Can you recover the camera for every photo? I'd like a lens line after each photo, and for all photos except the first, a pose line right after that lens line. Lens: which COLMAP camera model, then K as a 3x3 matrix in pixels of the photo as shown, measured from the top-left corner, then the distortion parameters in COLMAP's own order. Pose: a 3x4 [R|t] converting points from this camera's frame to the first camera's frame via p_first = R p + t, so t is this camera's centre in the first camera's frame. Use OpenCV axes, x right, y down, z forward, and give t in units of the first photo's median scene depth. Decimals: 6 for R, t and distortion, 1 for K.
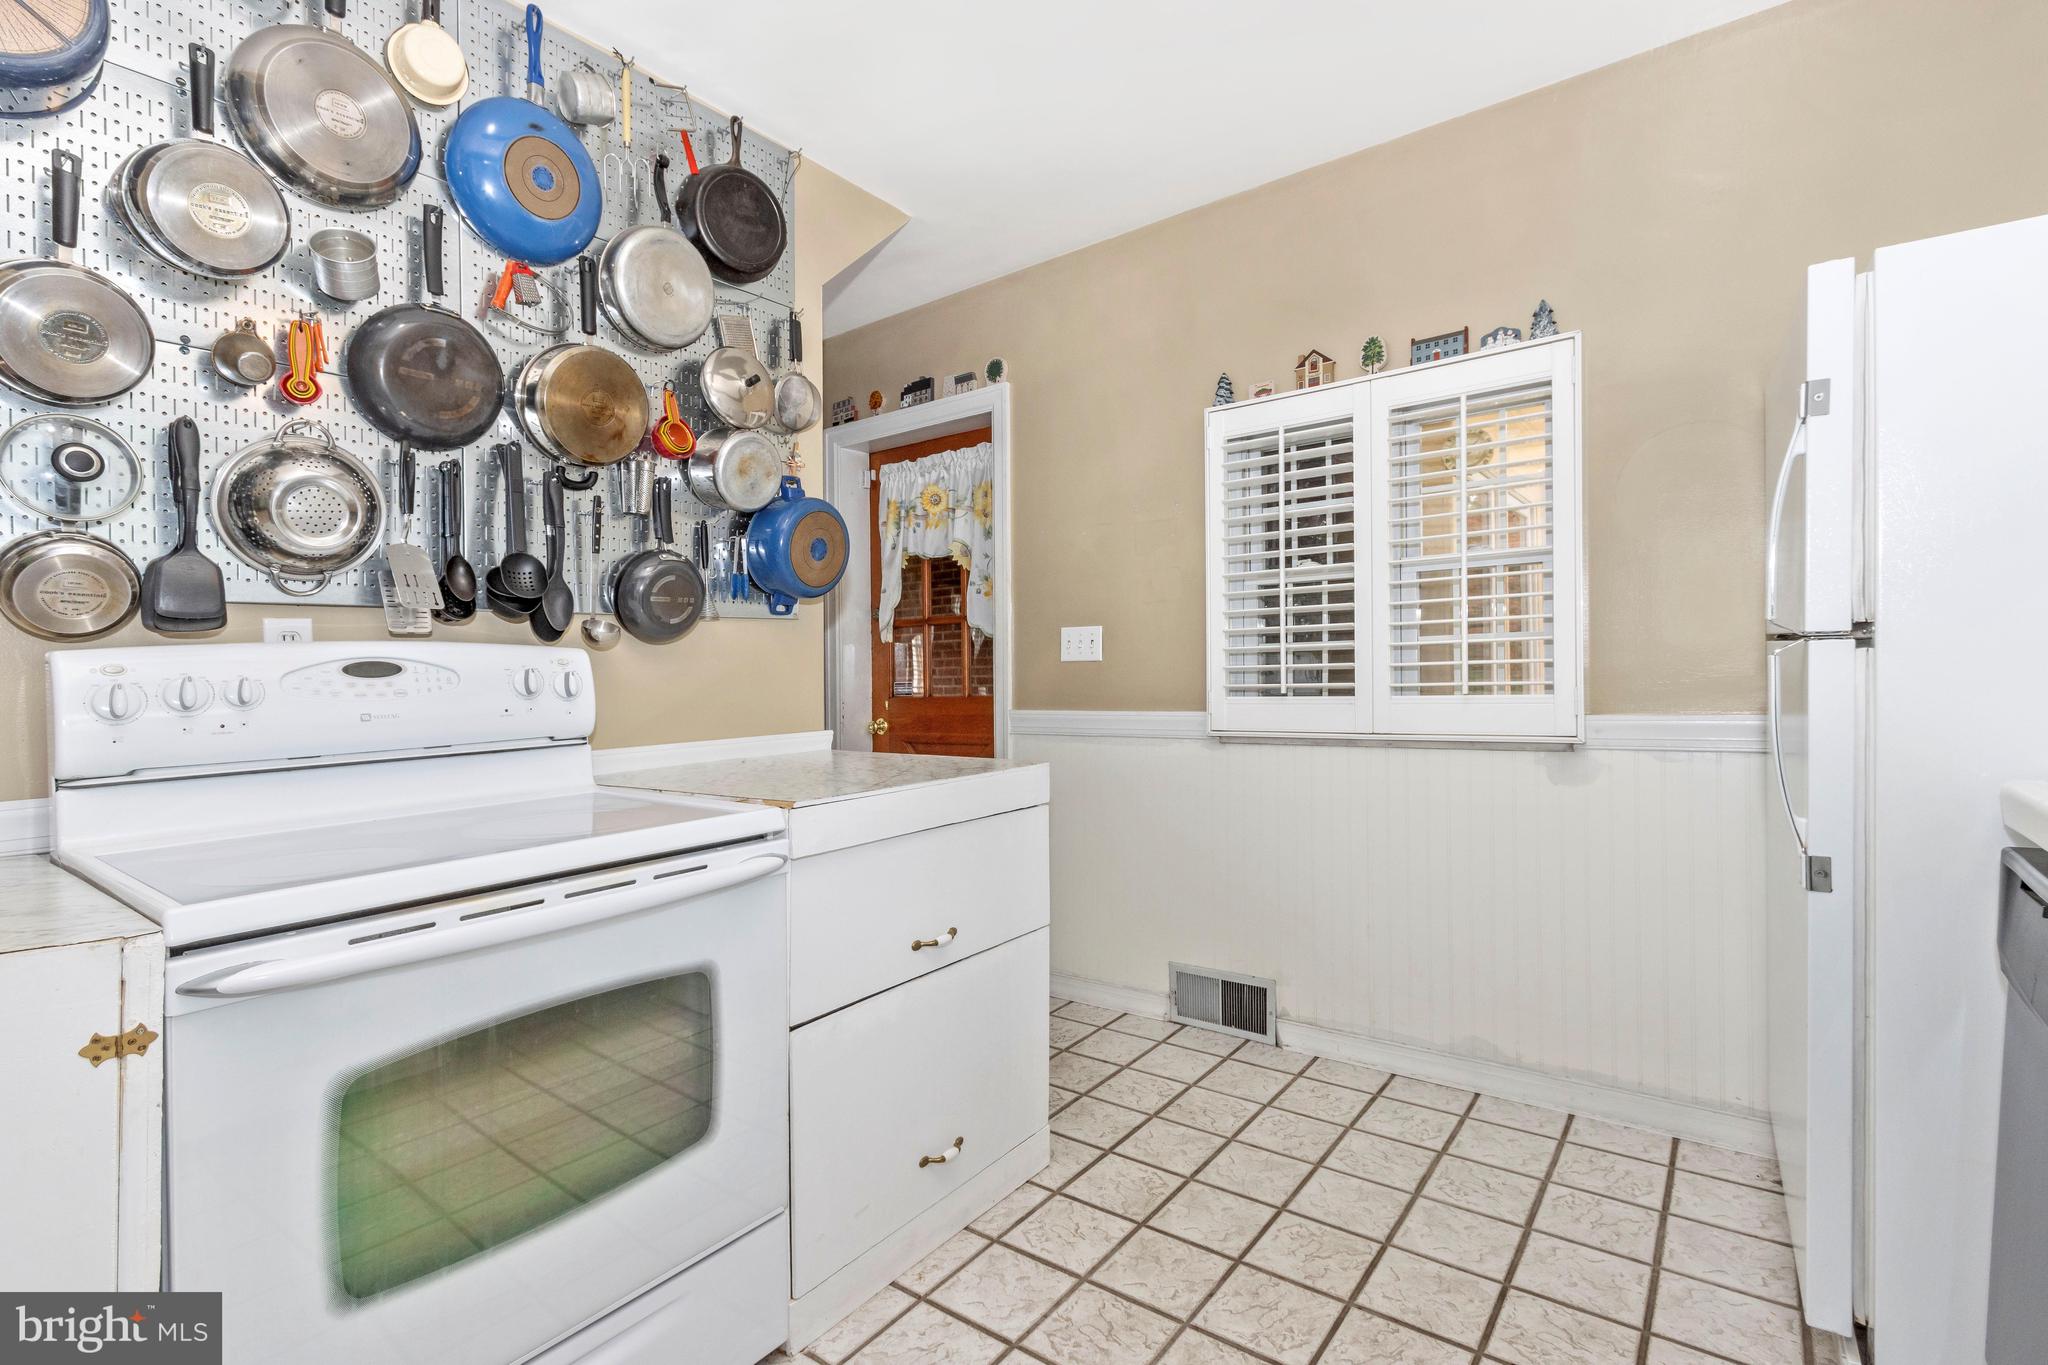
lens RADIAL K [[951.9, 0, 1032.4], [0, 951.9, 666.2], [0, 0, 1]] dist [-0.001978, 0.000391]
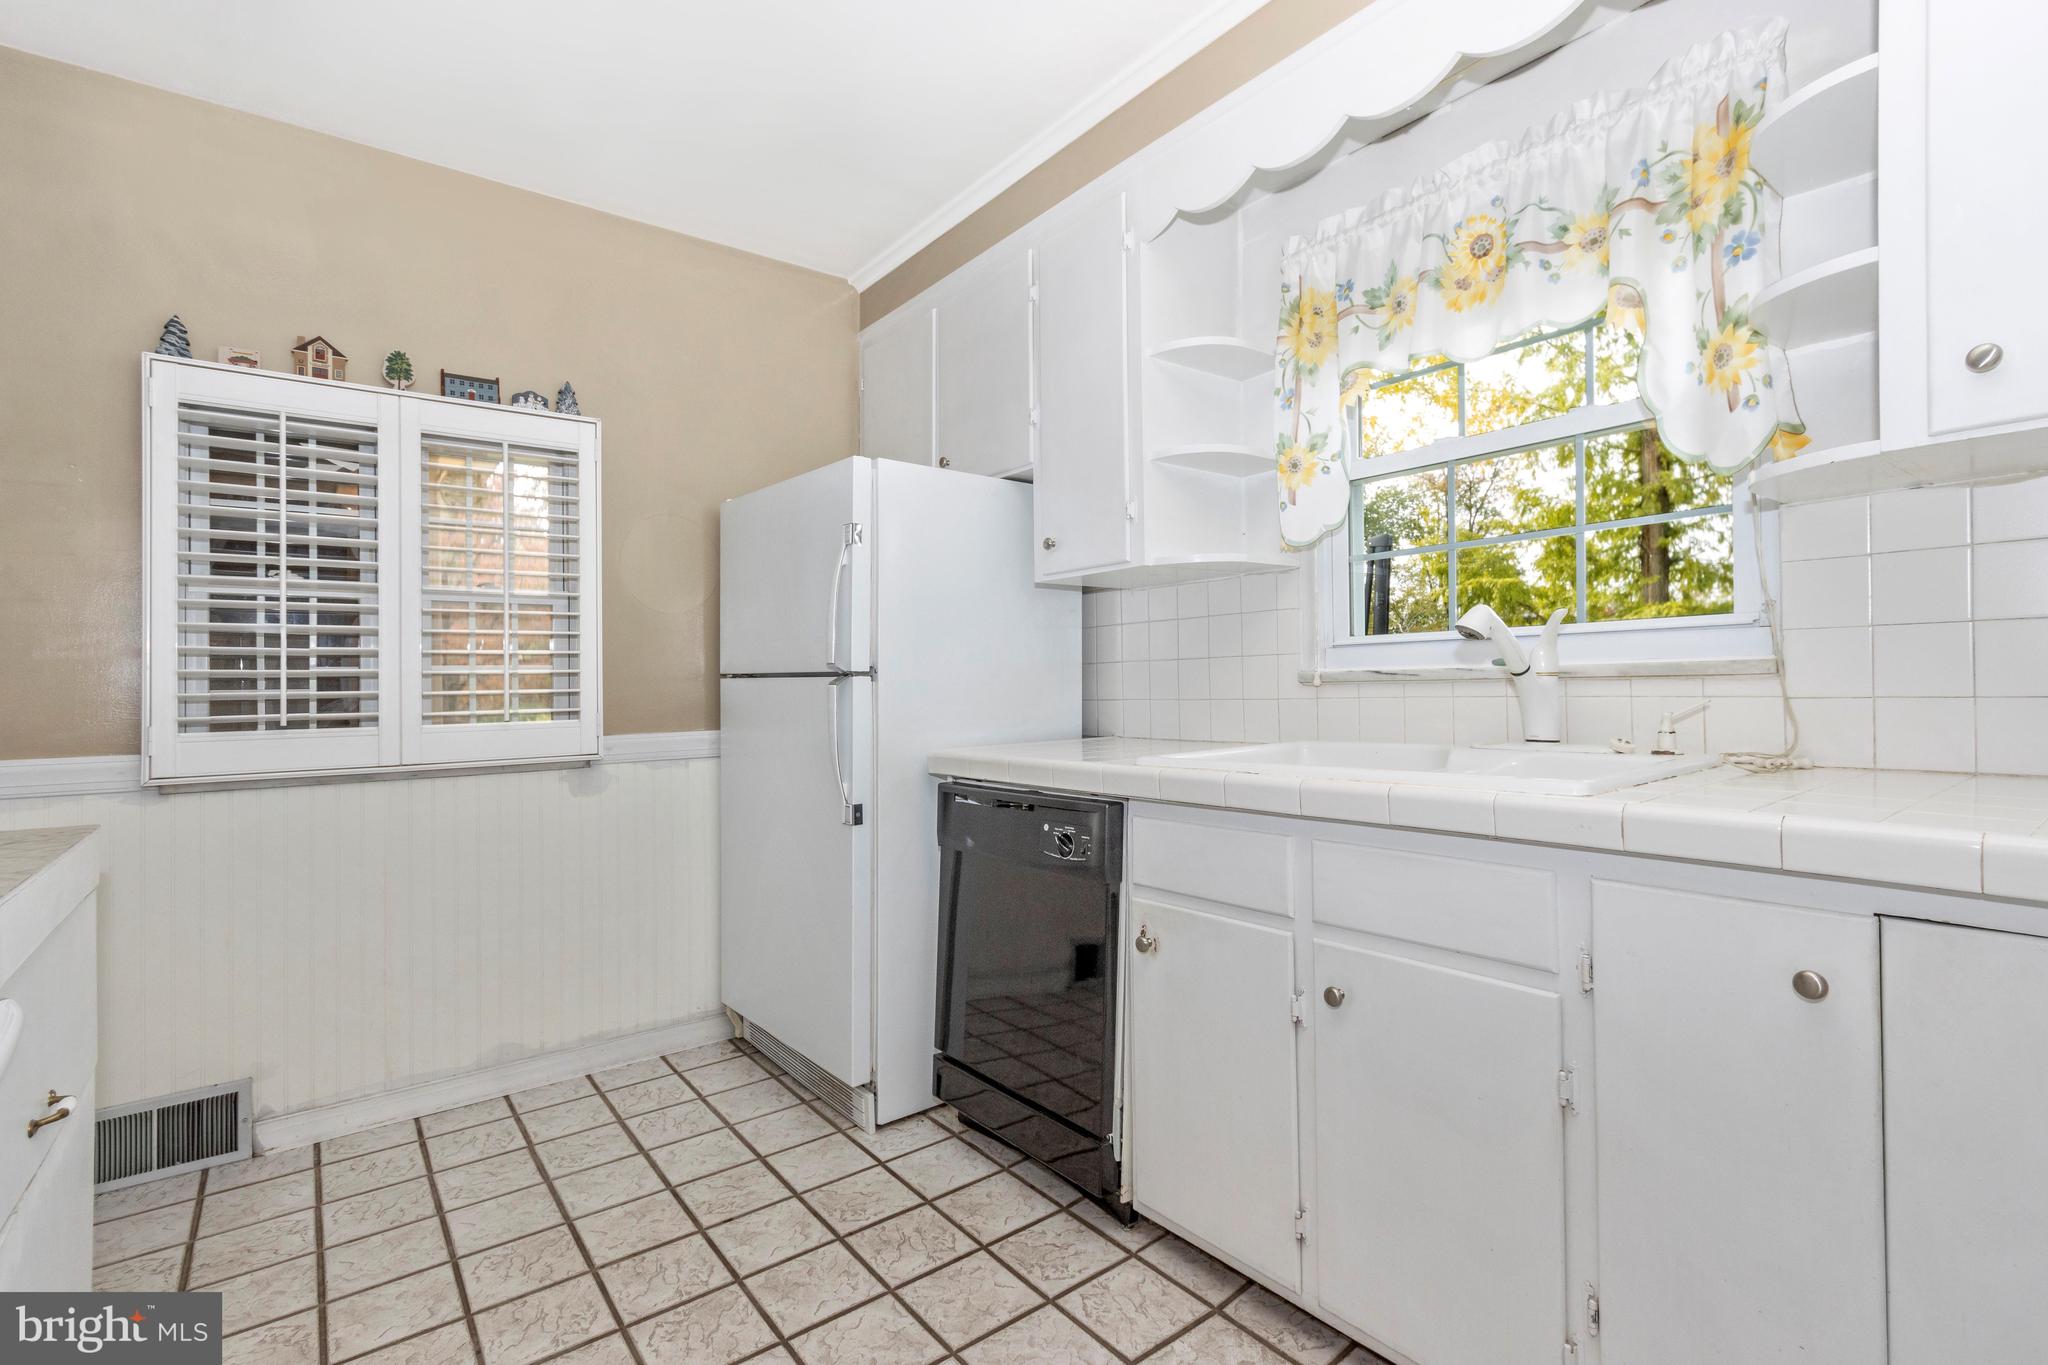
lens RADIAL K [[951.9, 0, 1031.3], [0, 951.9, 677.4], [0, 0, 1]] dist [-0.001978, 0.000391]
pose [[0.246661, 0.028706, 0.968677, -0.419602], [0.005526, 0.999503, -0.031027, 0.016168], [-0.969086, 0.013006, 0.246379, 0.155870]]
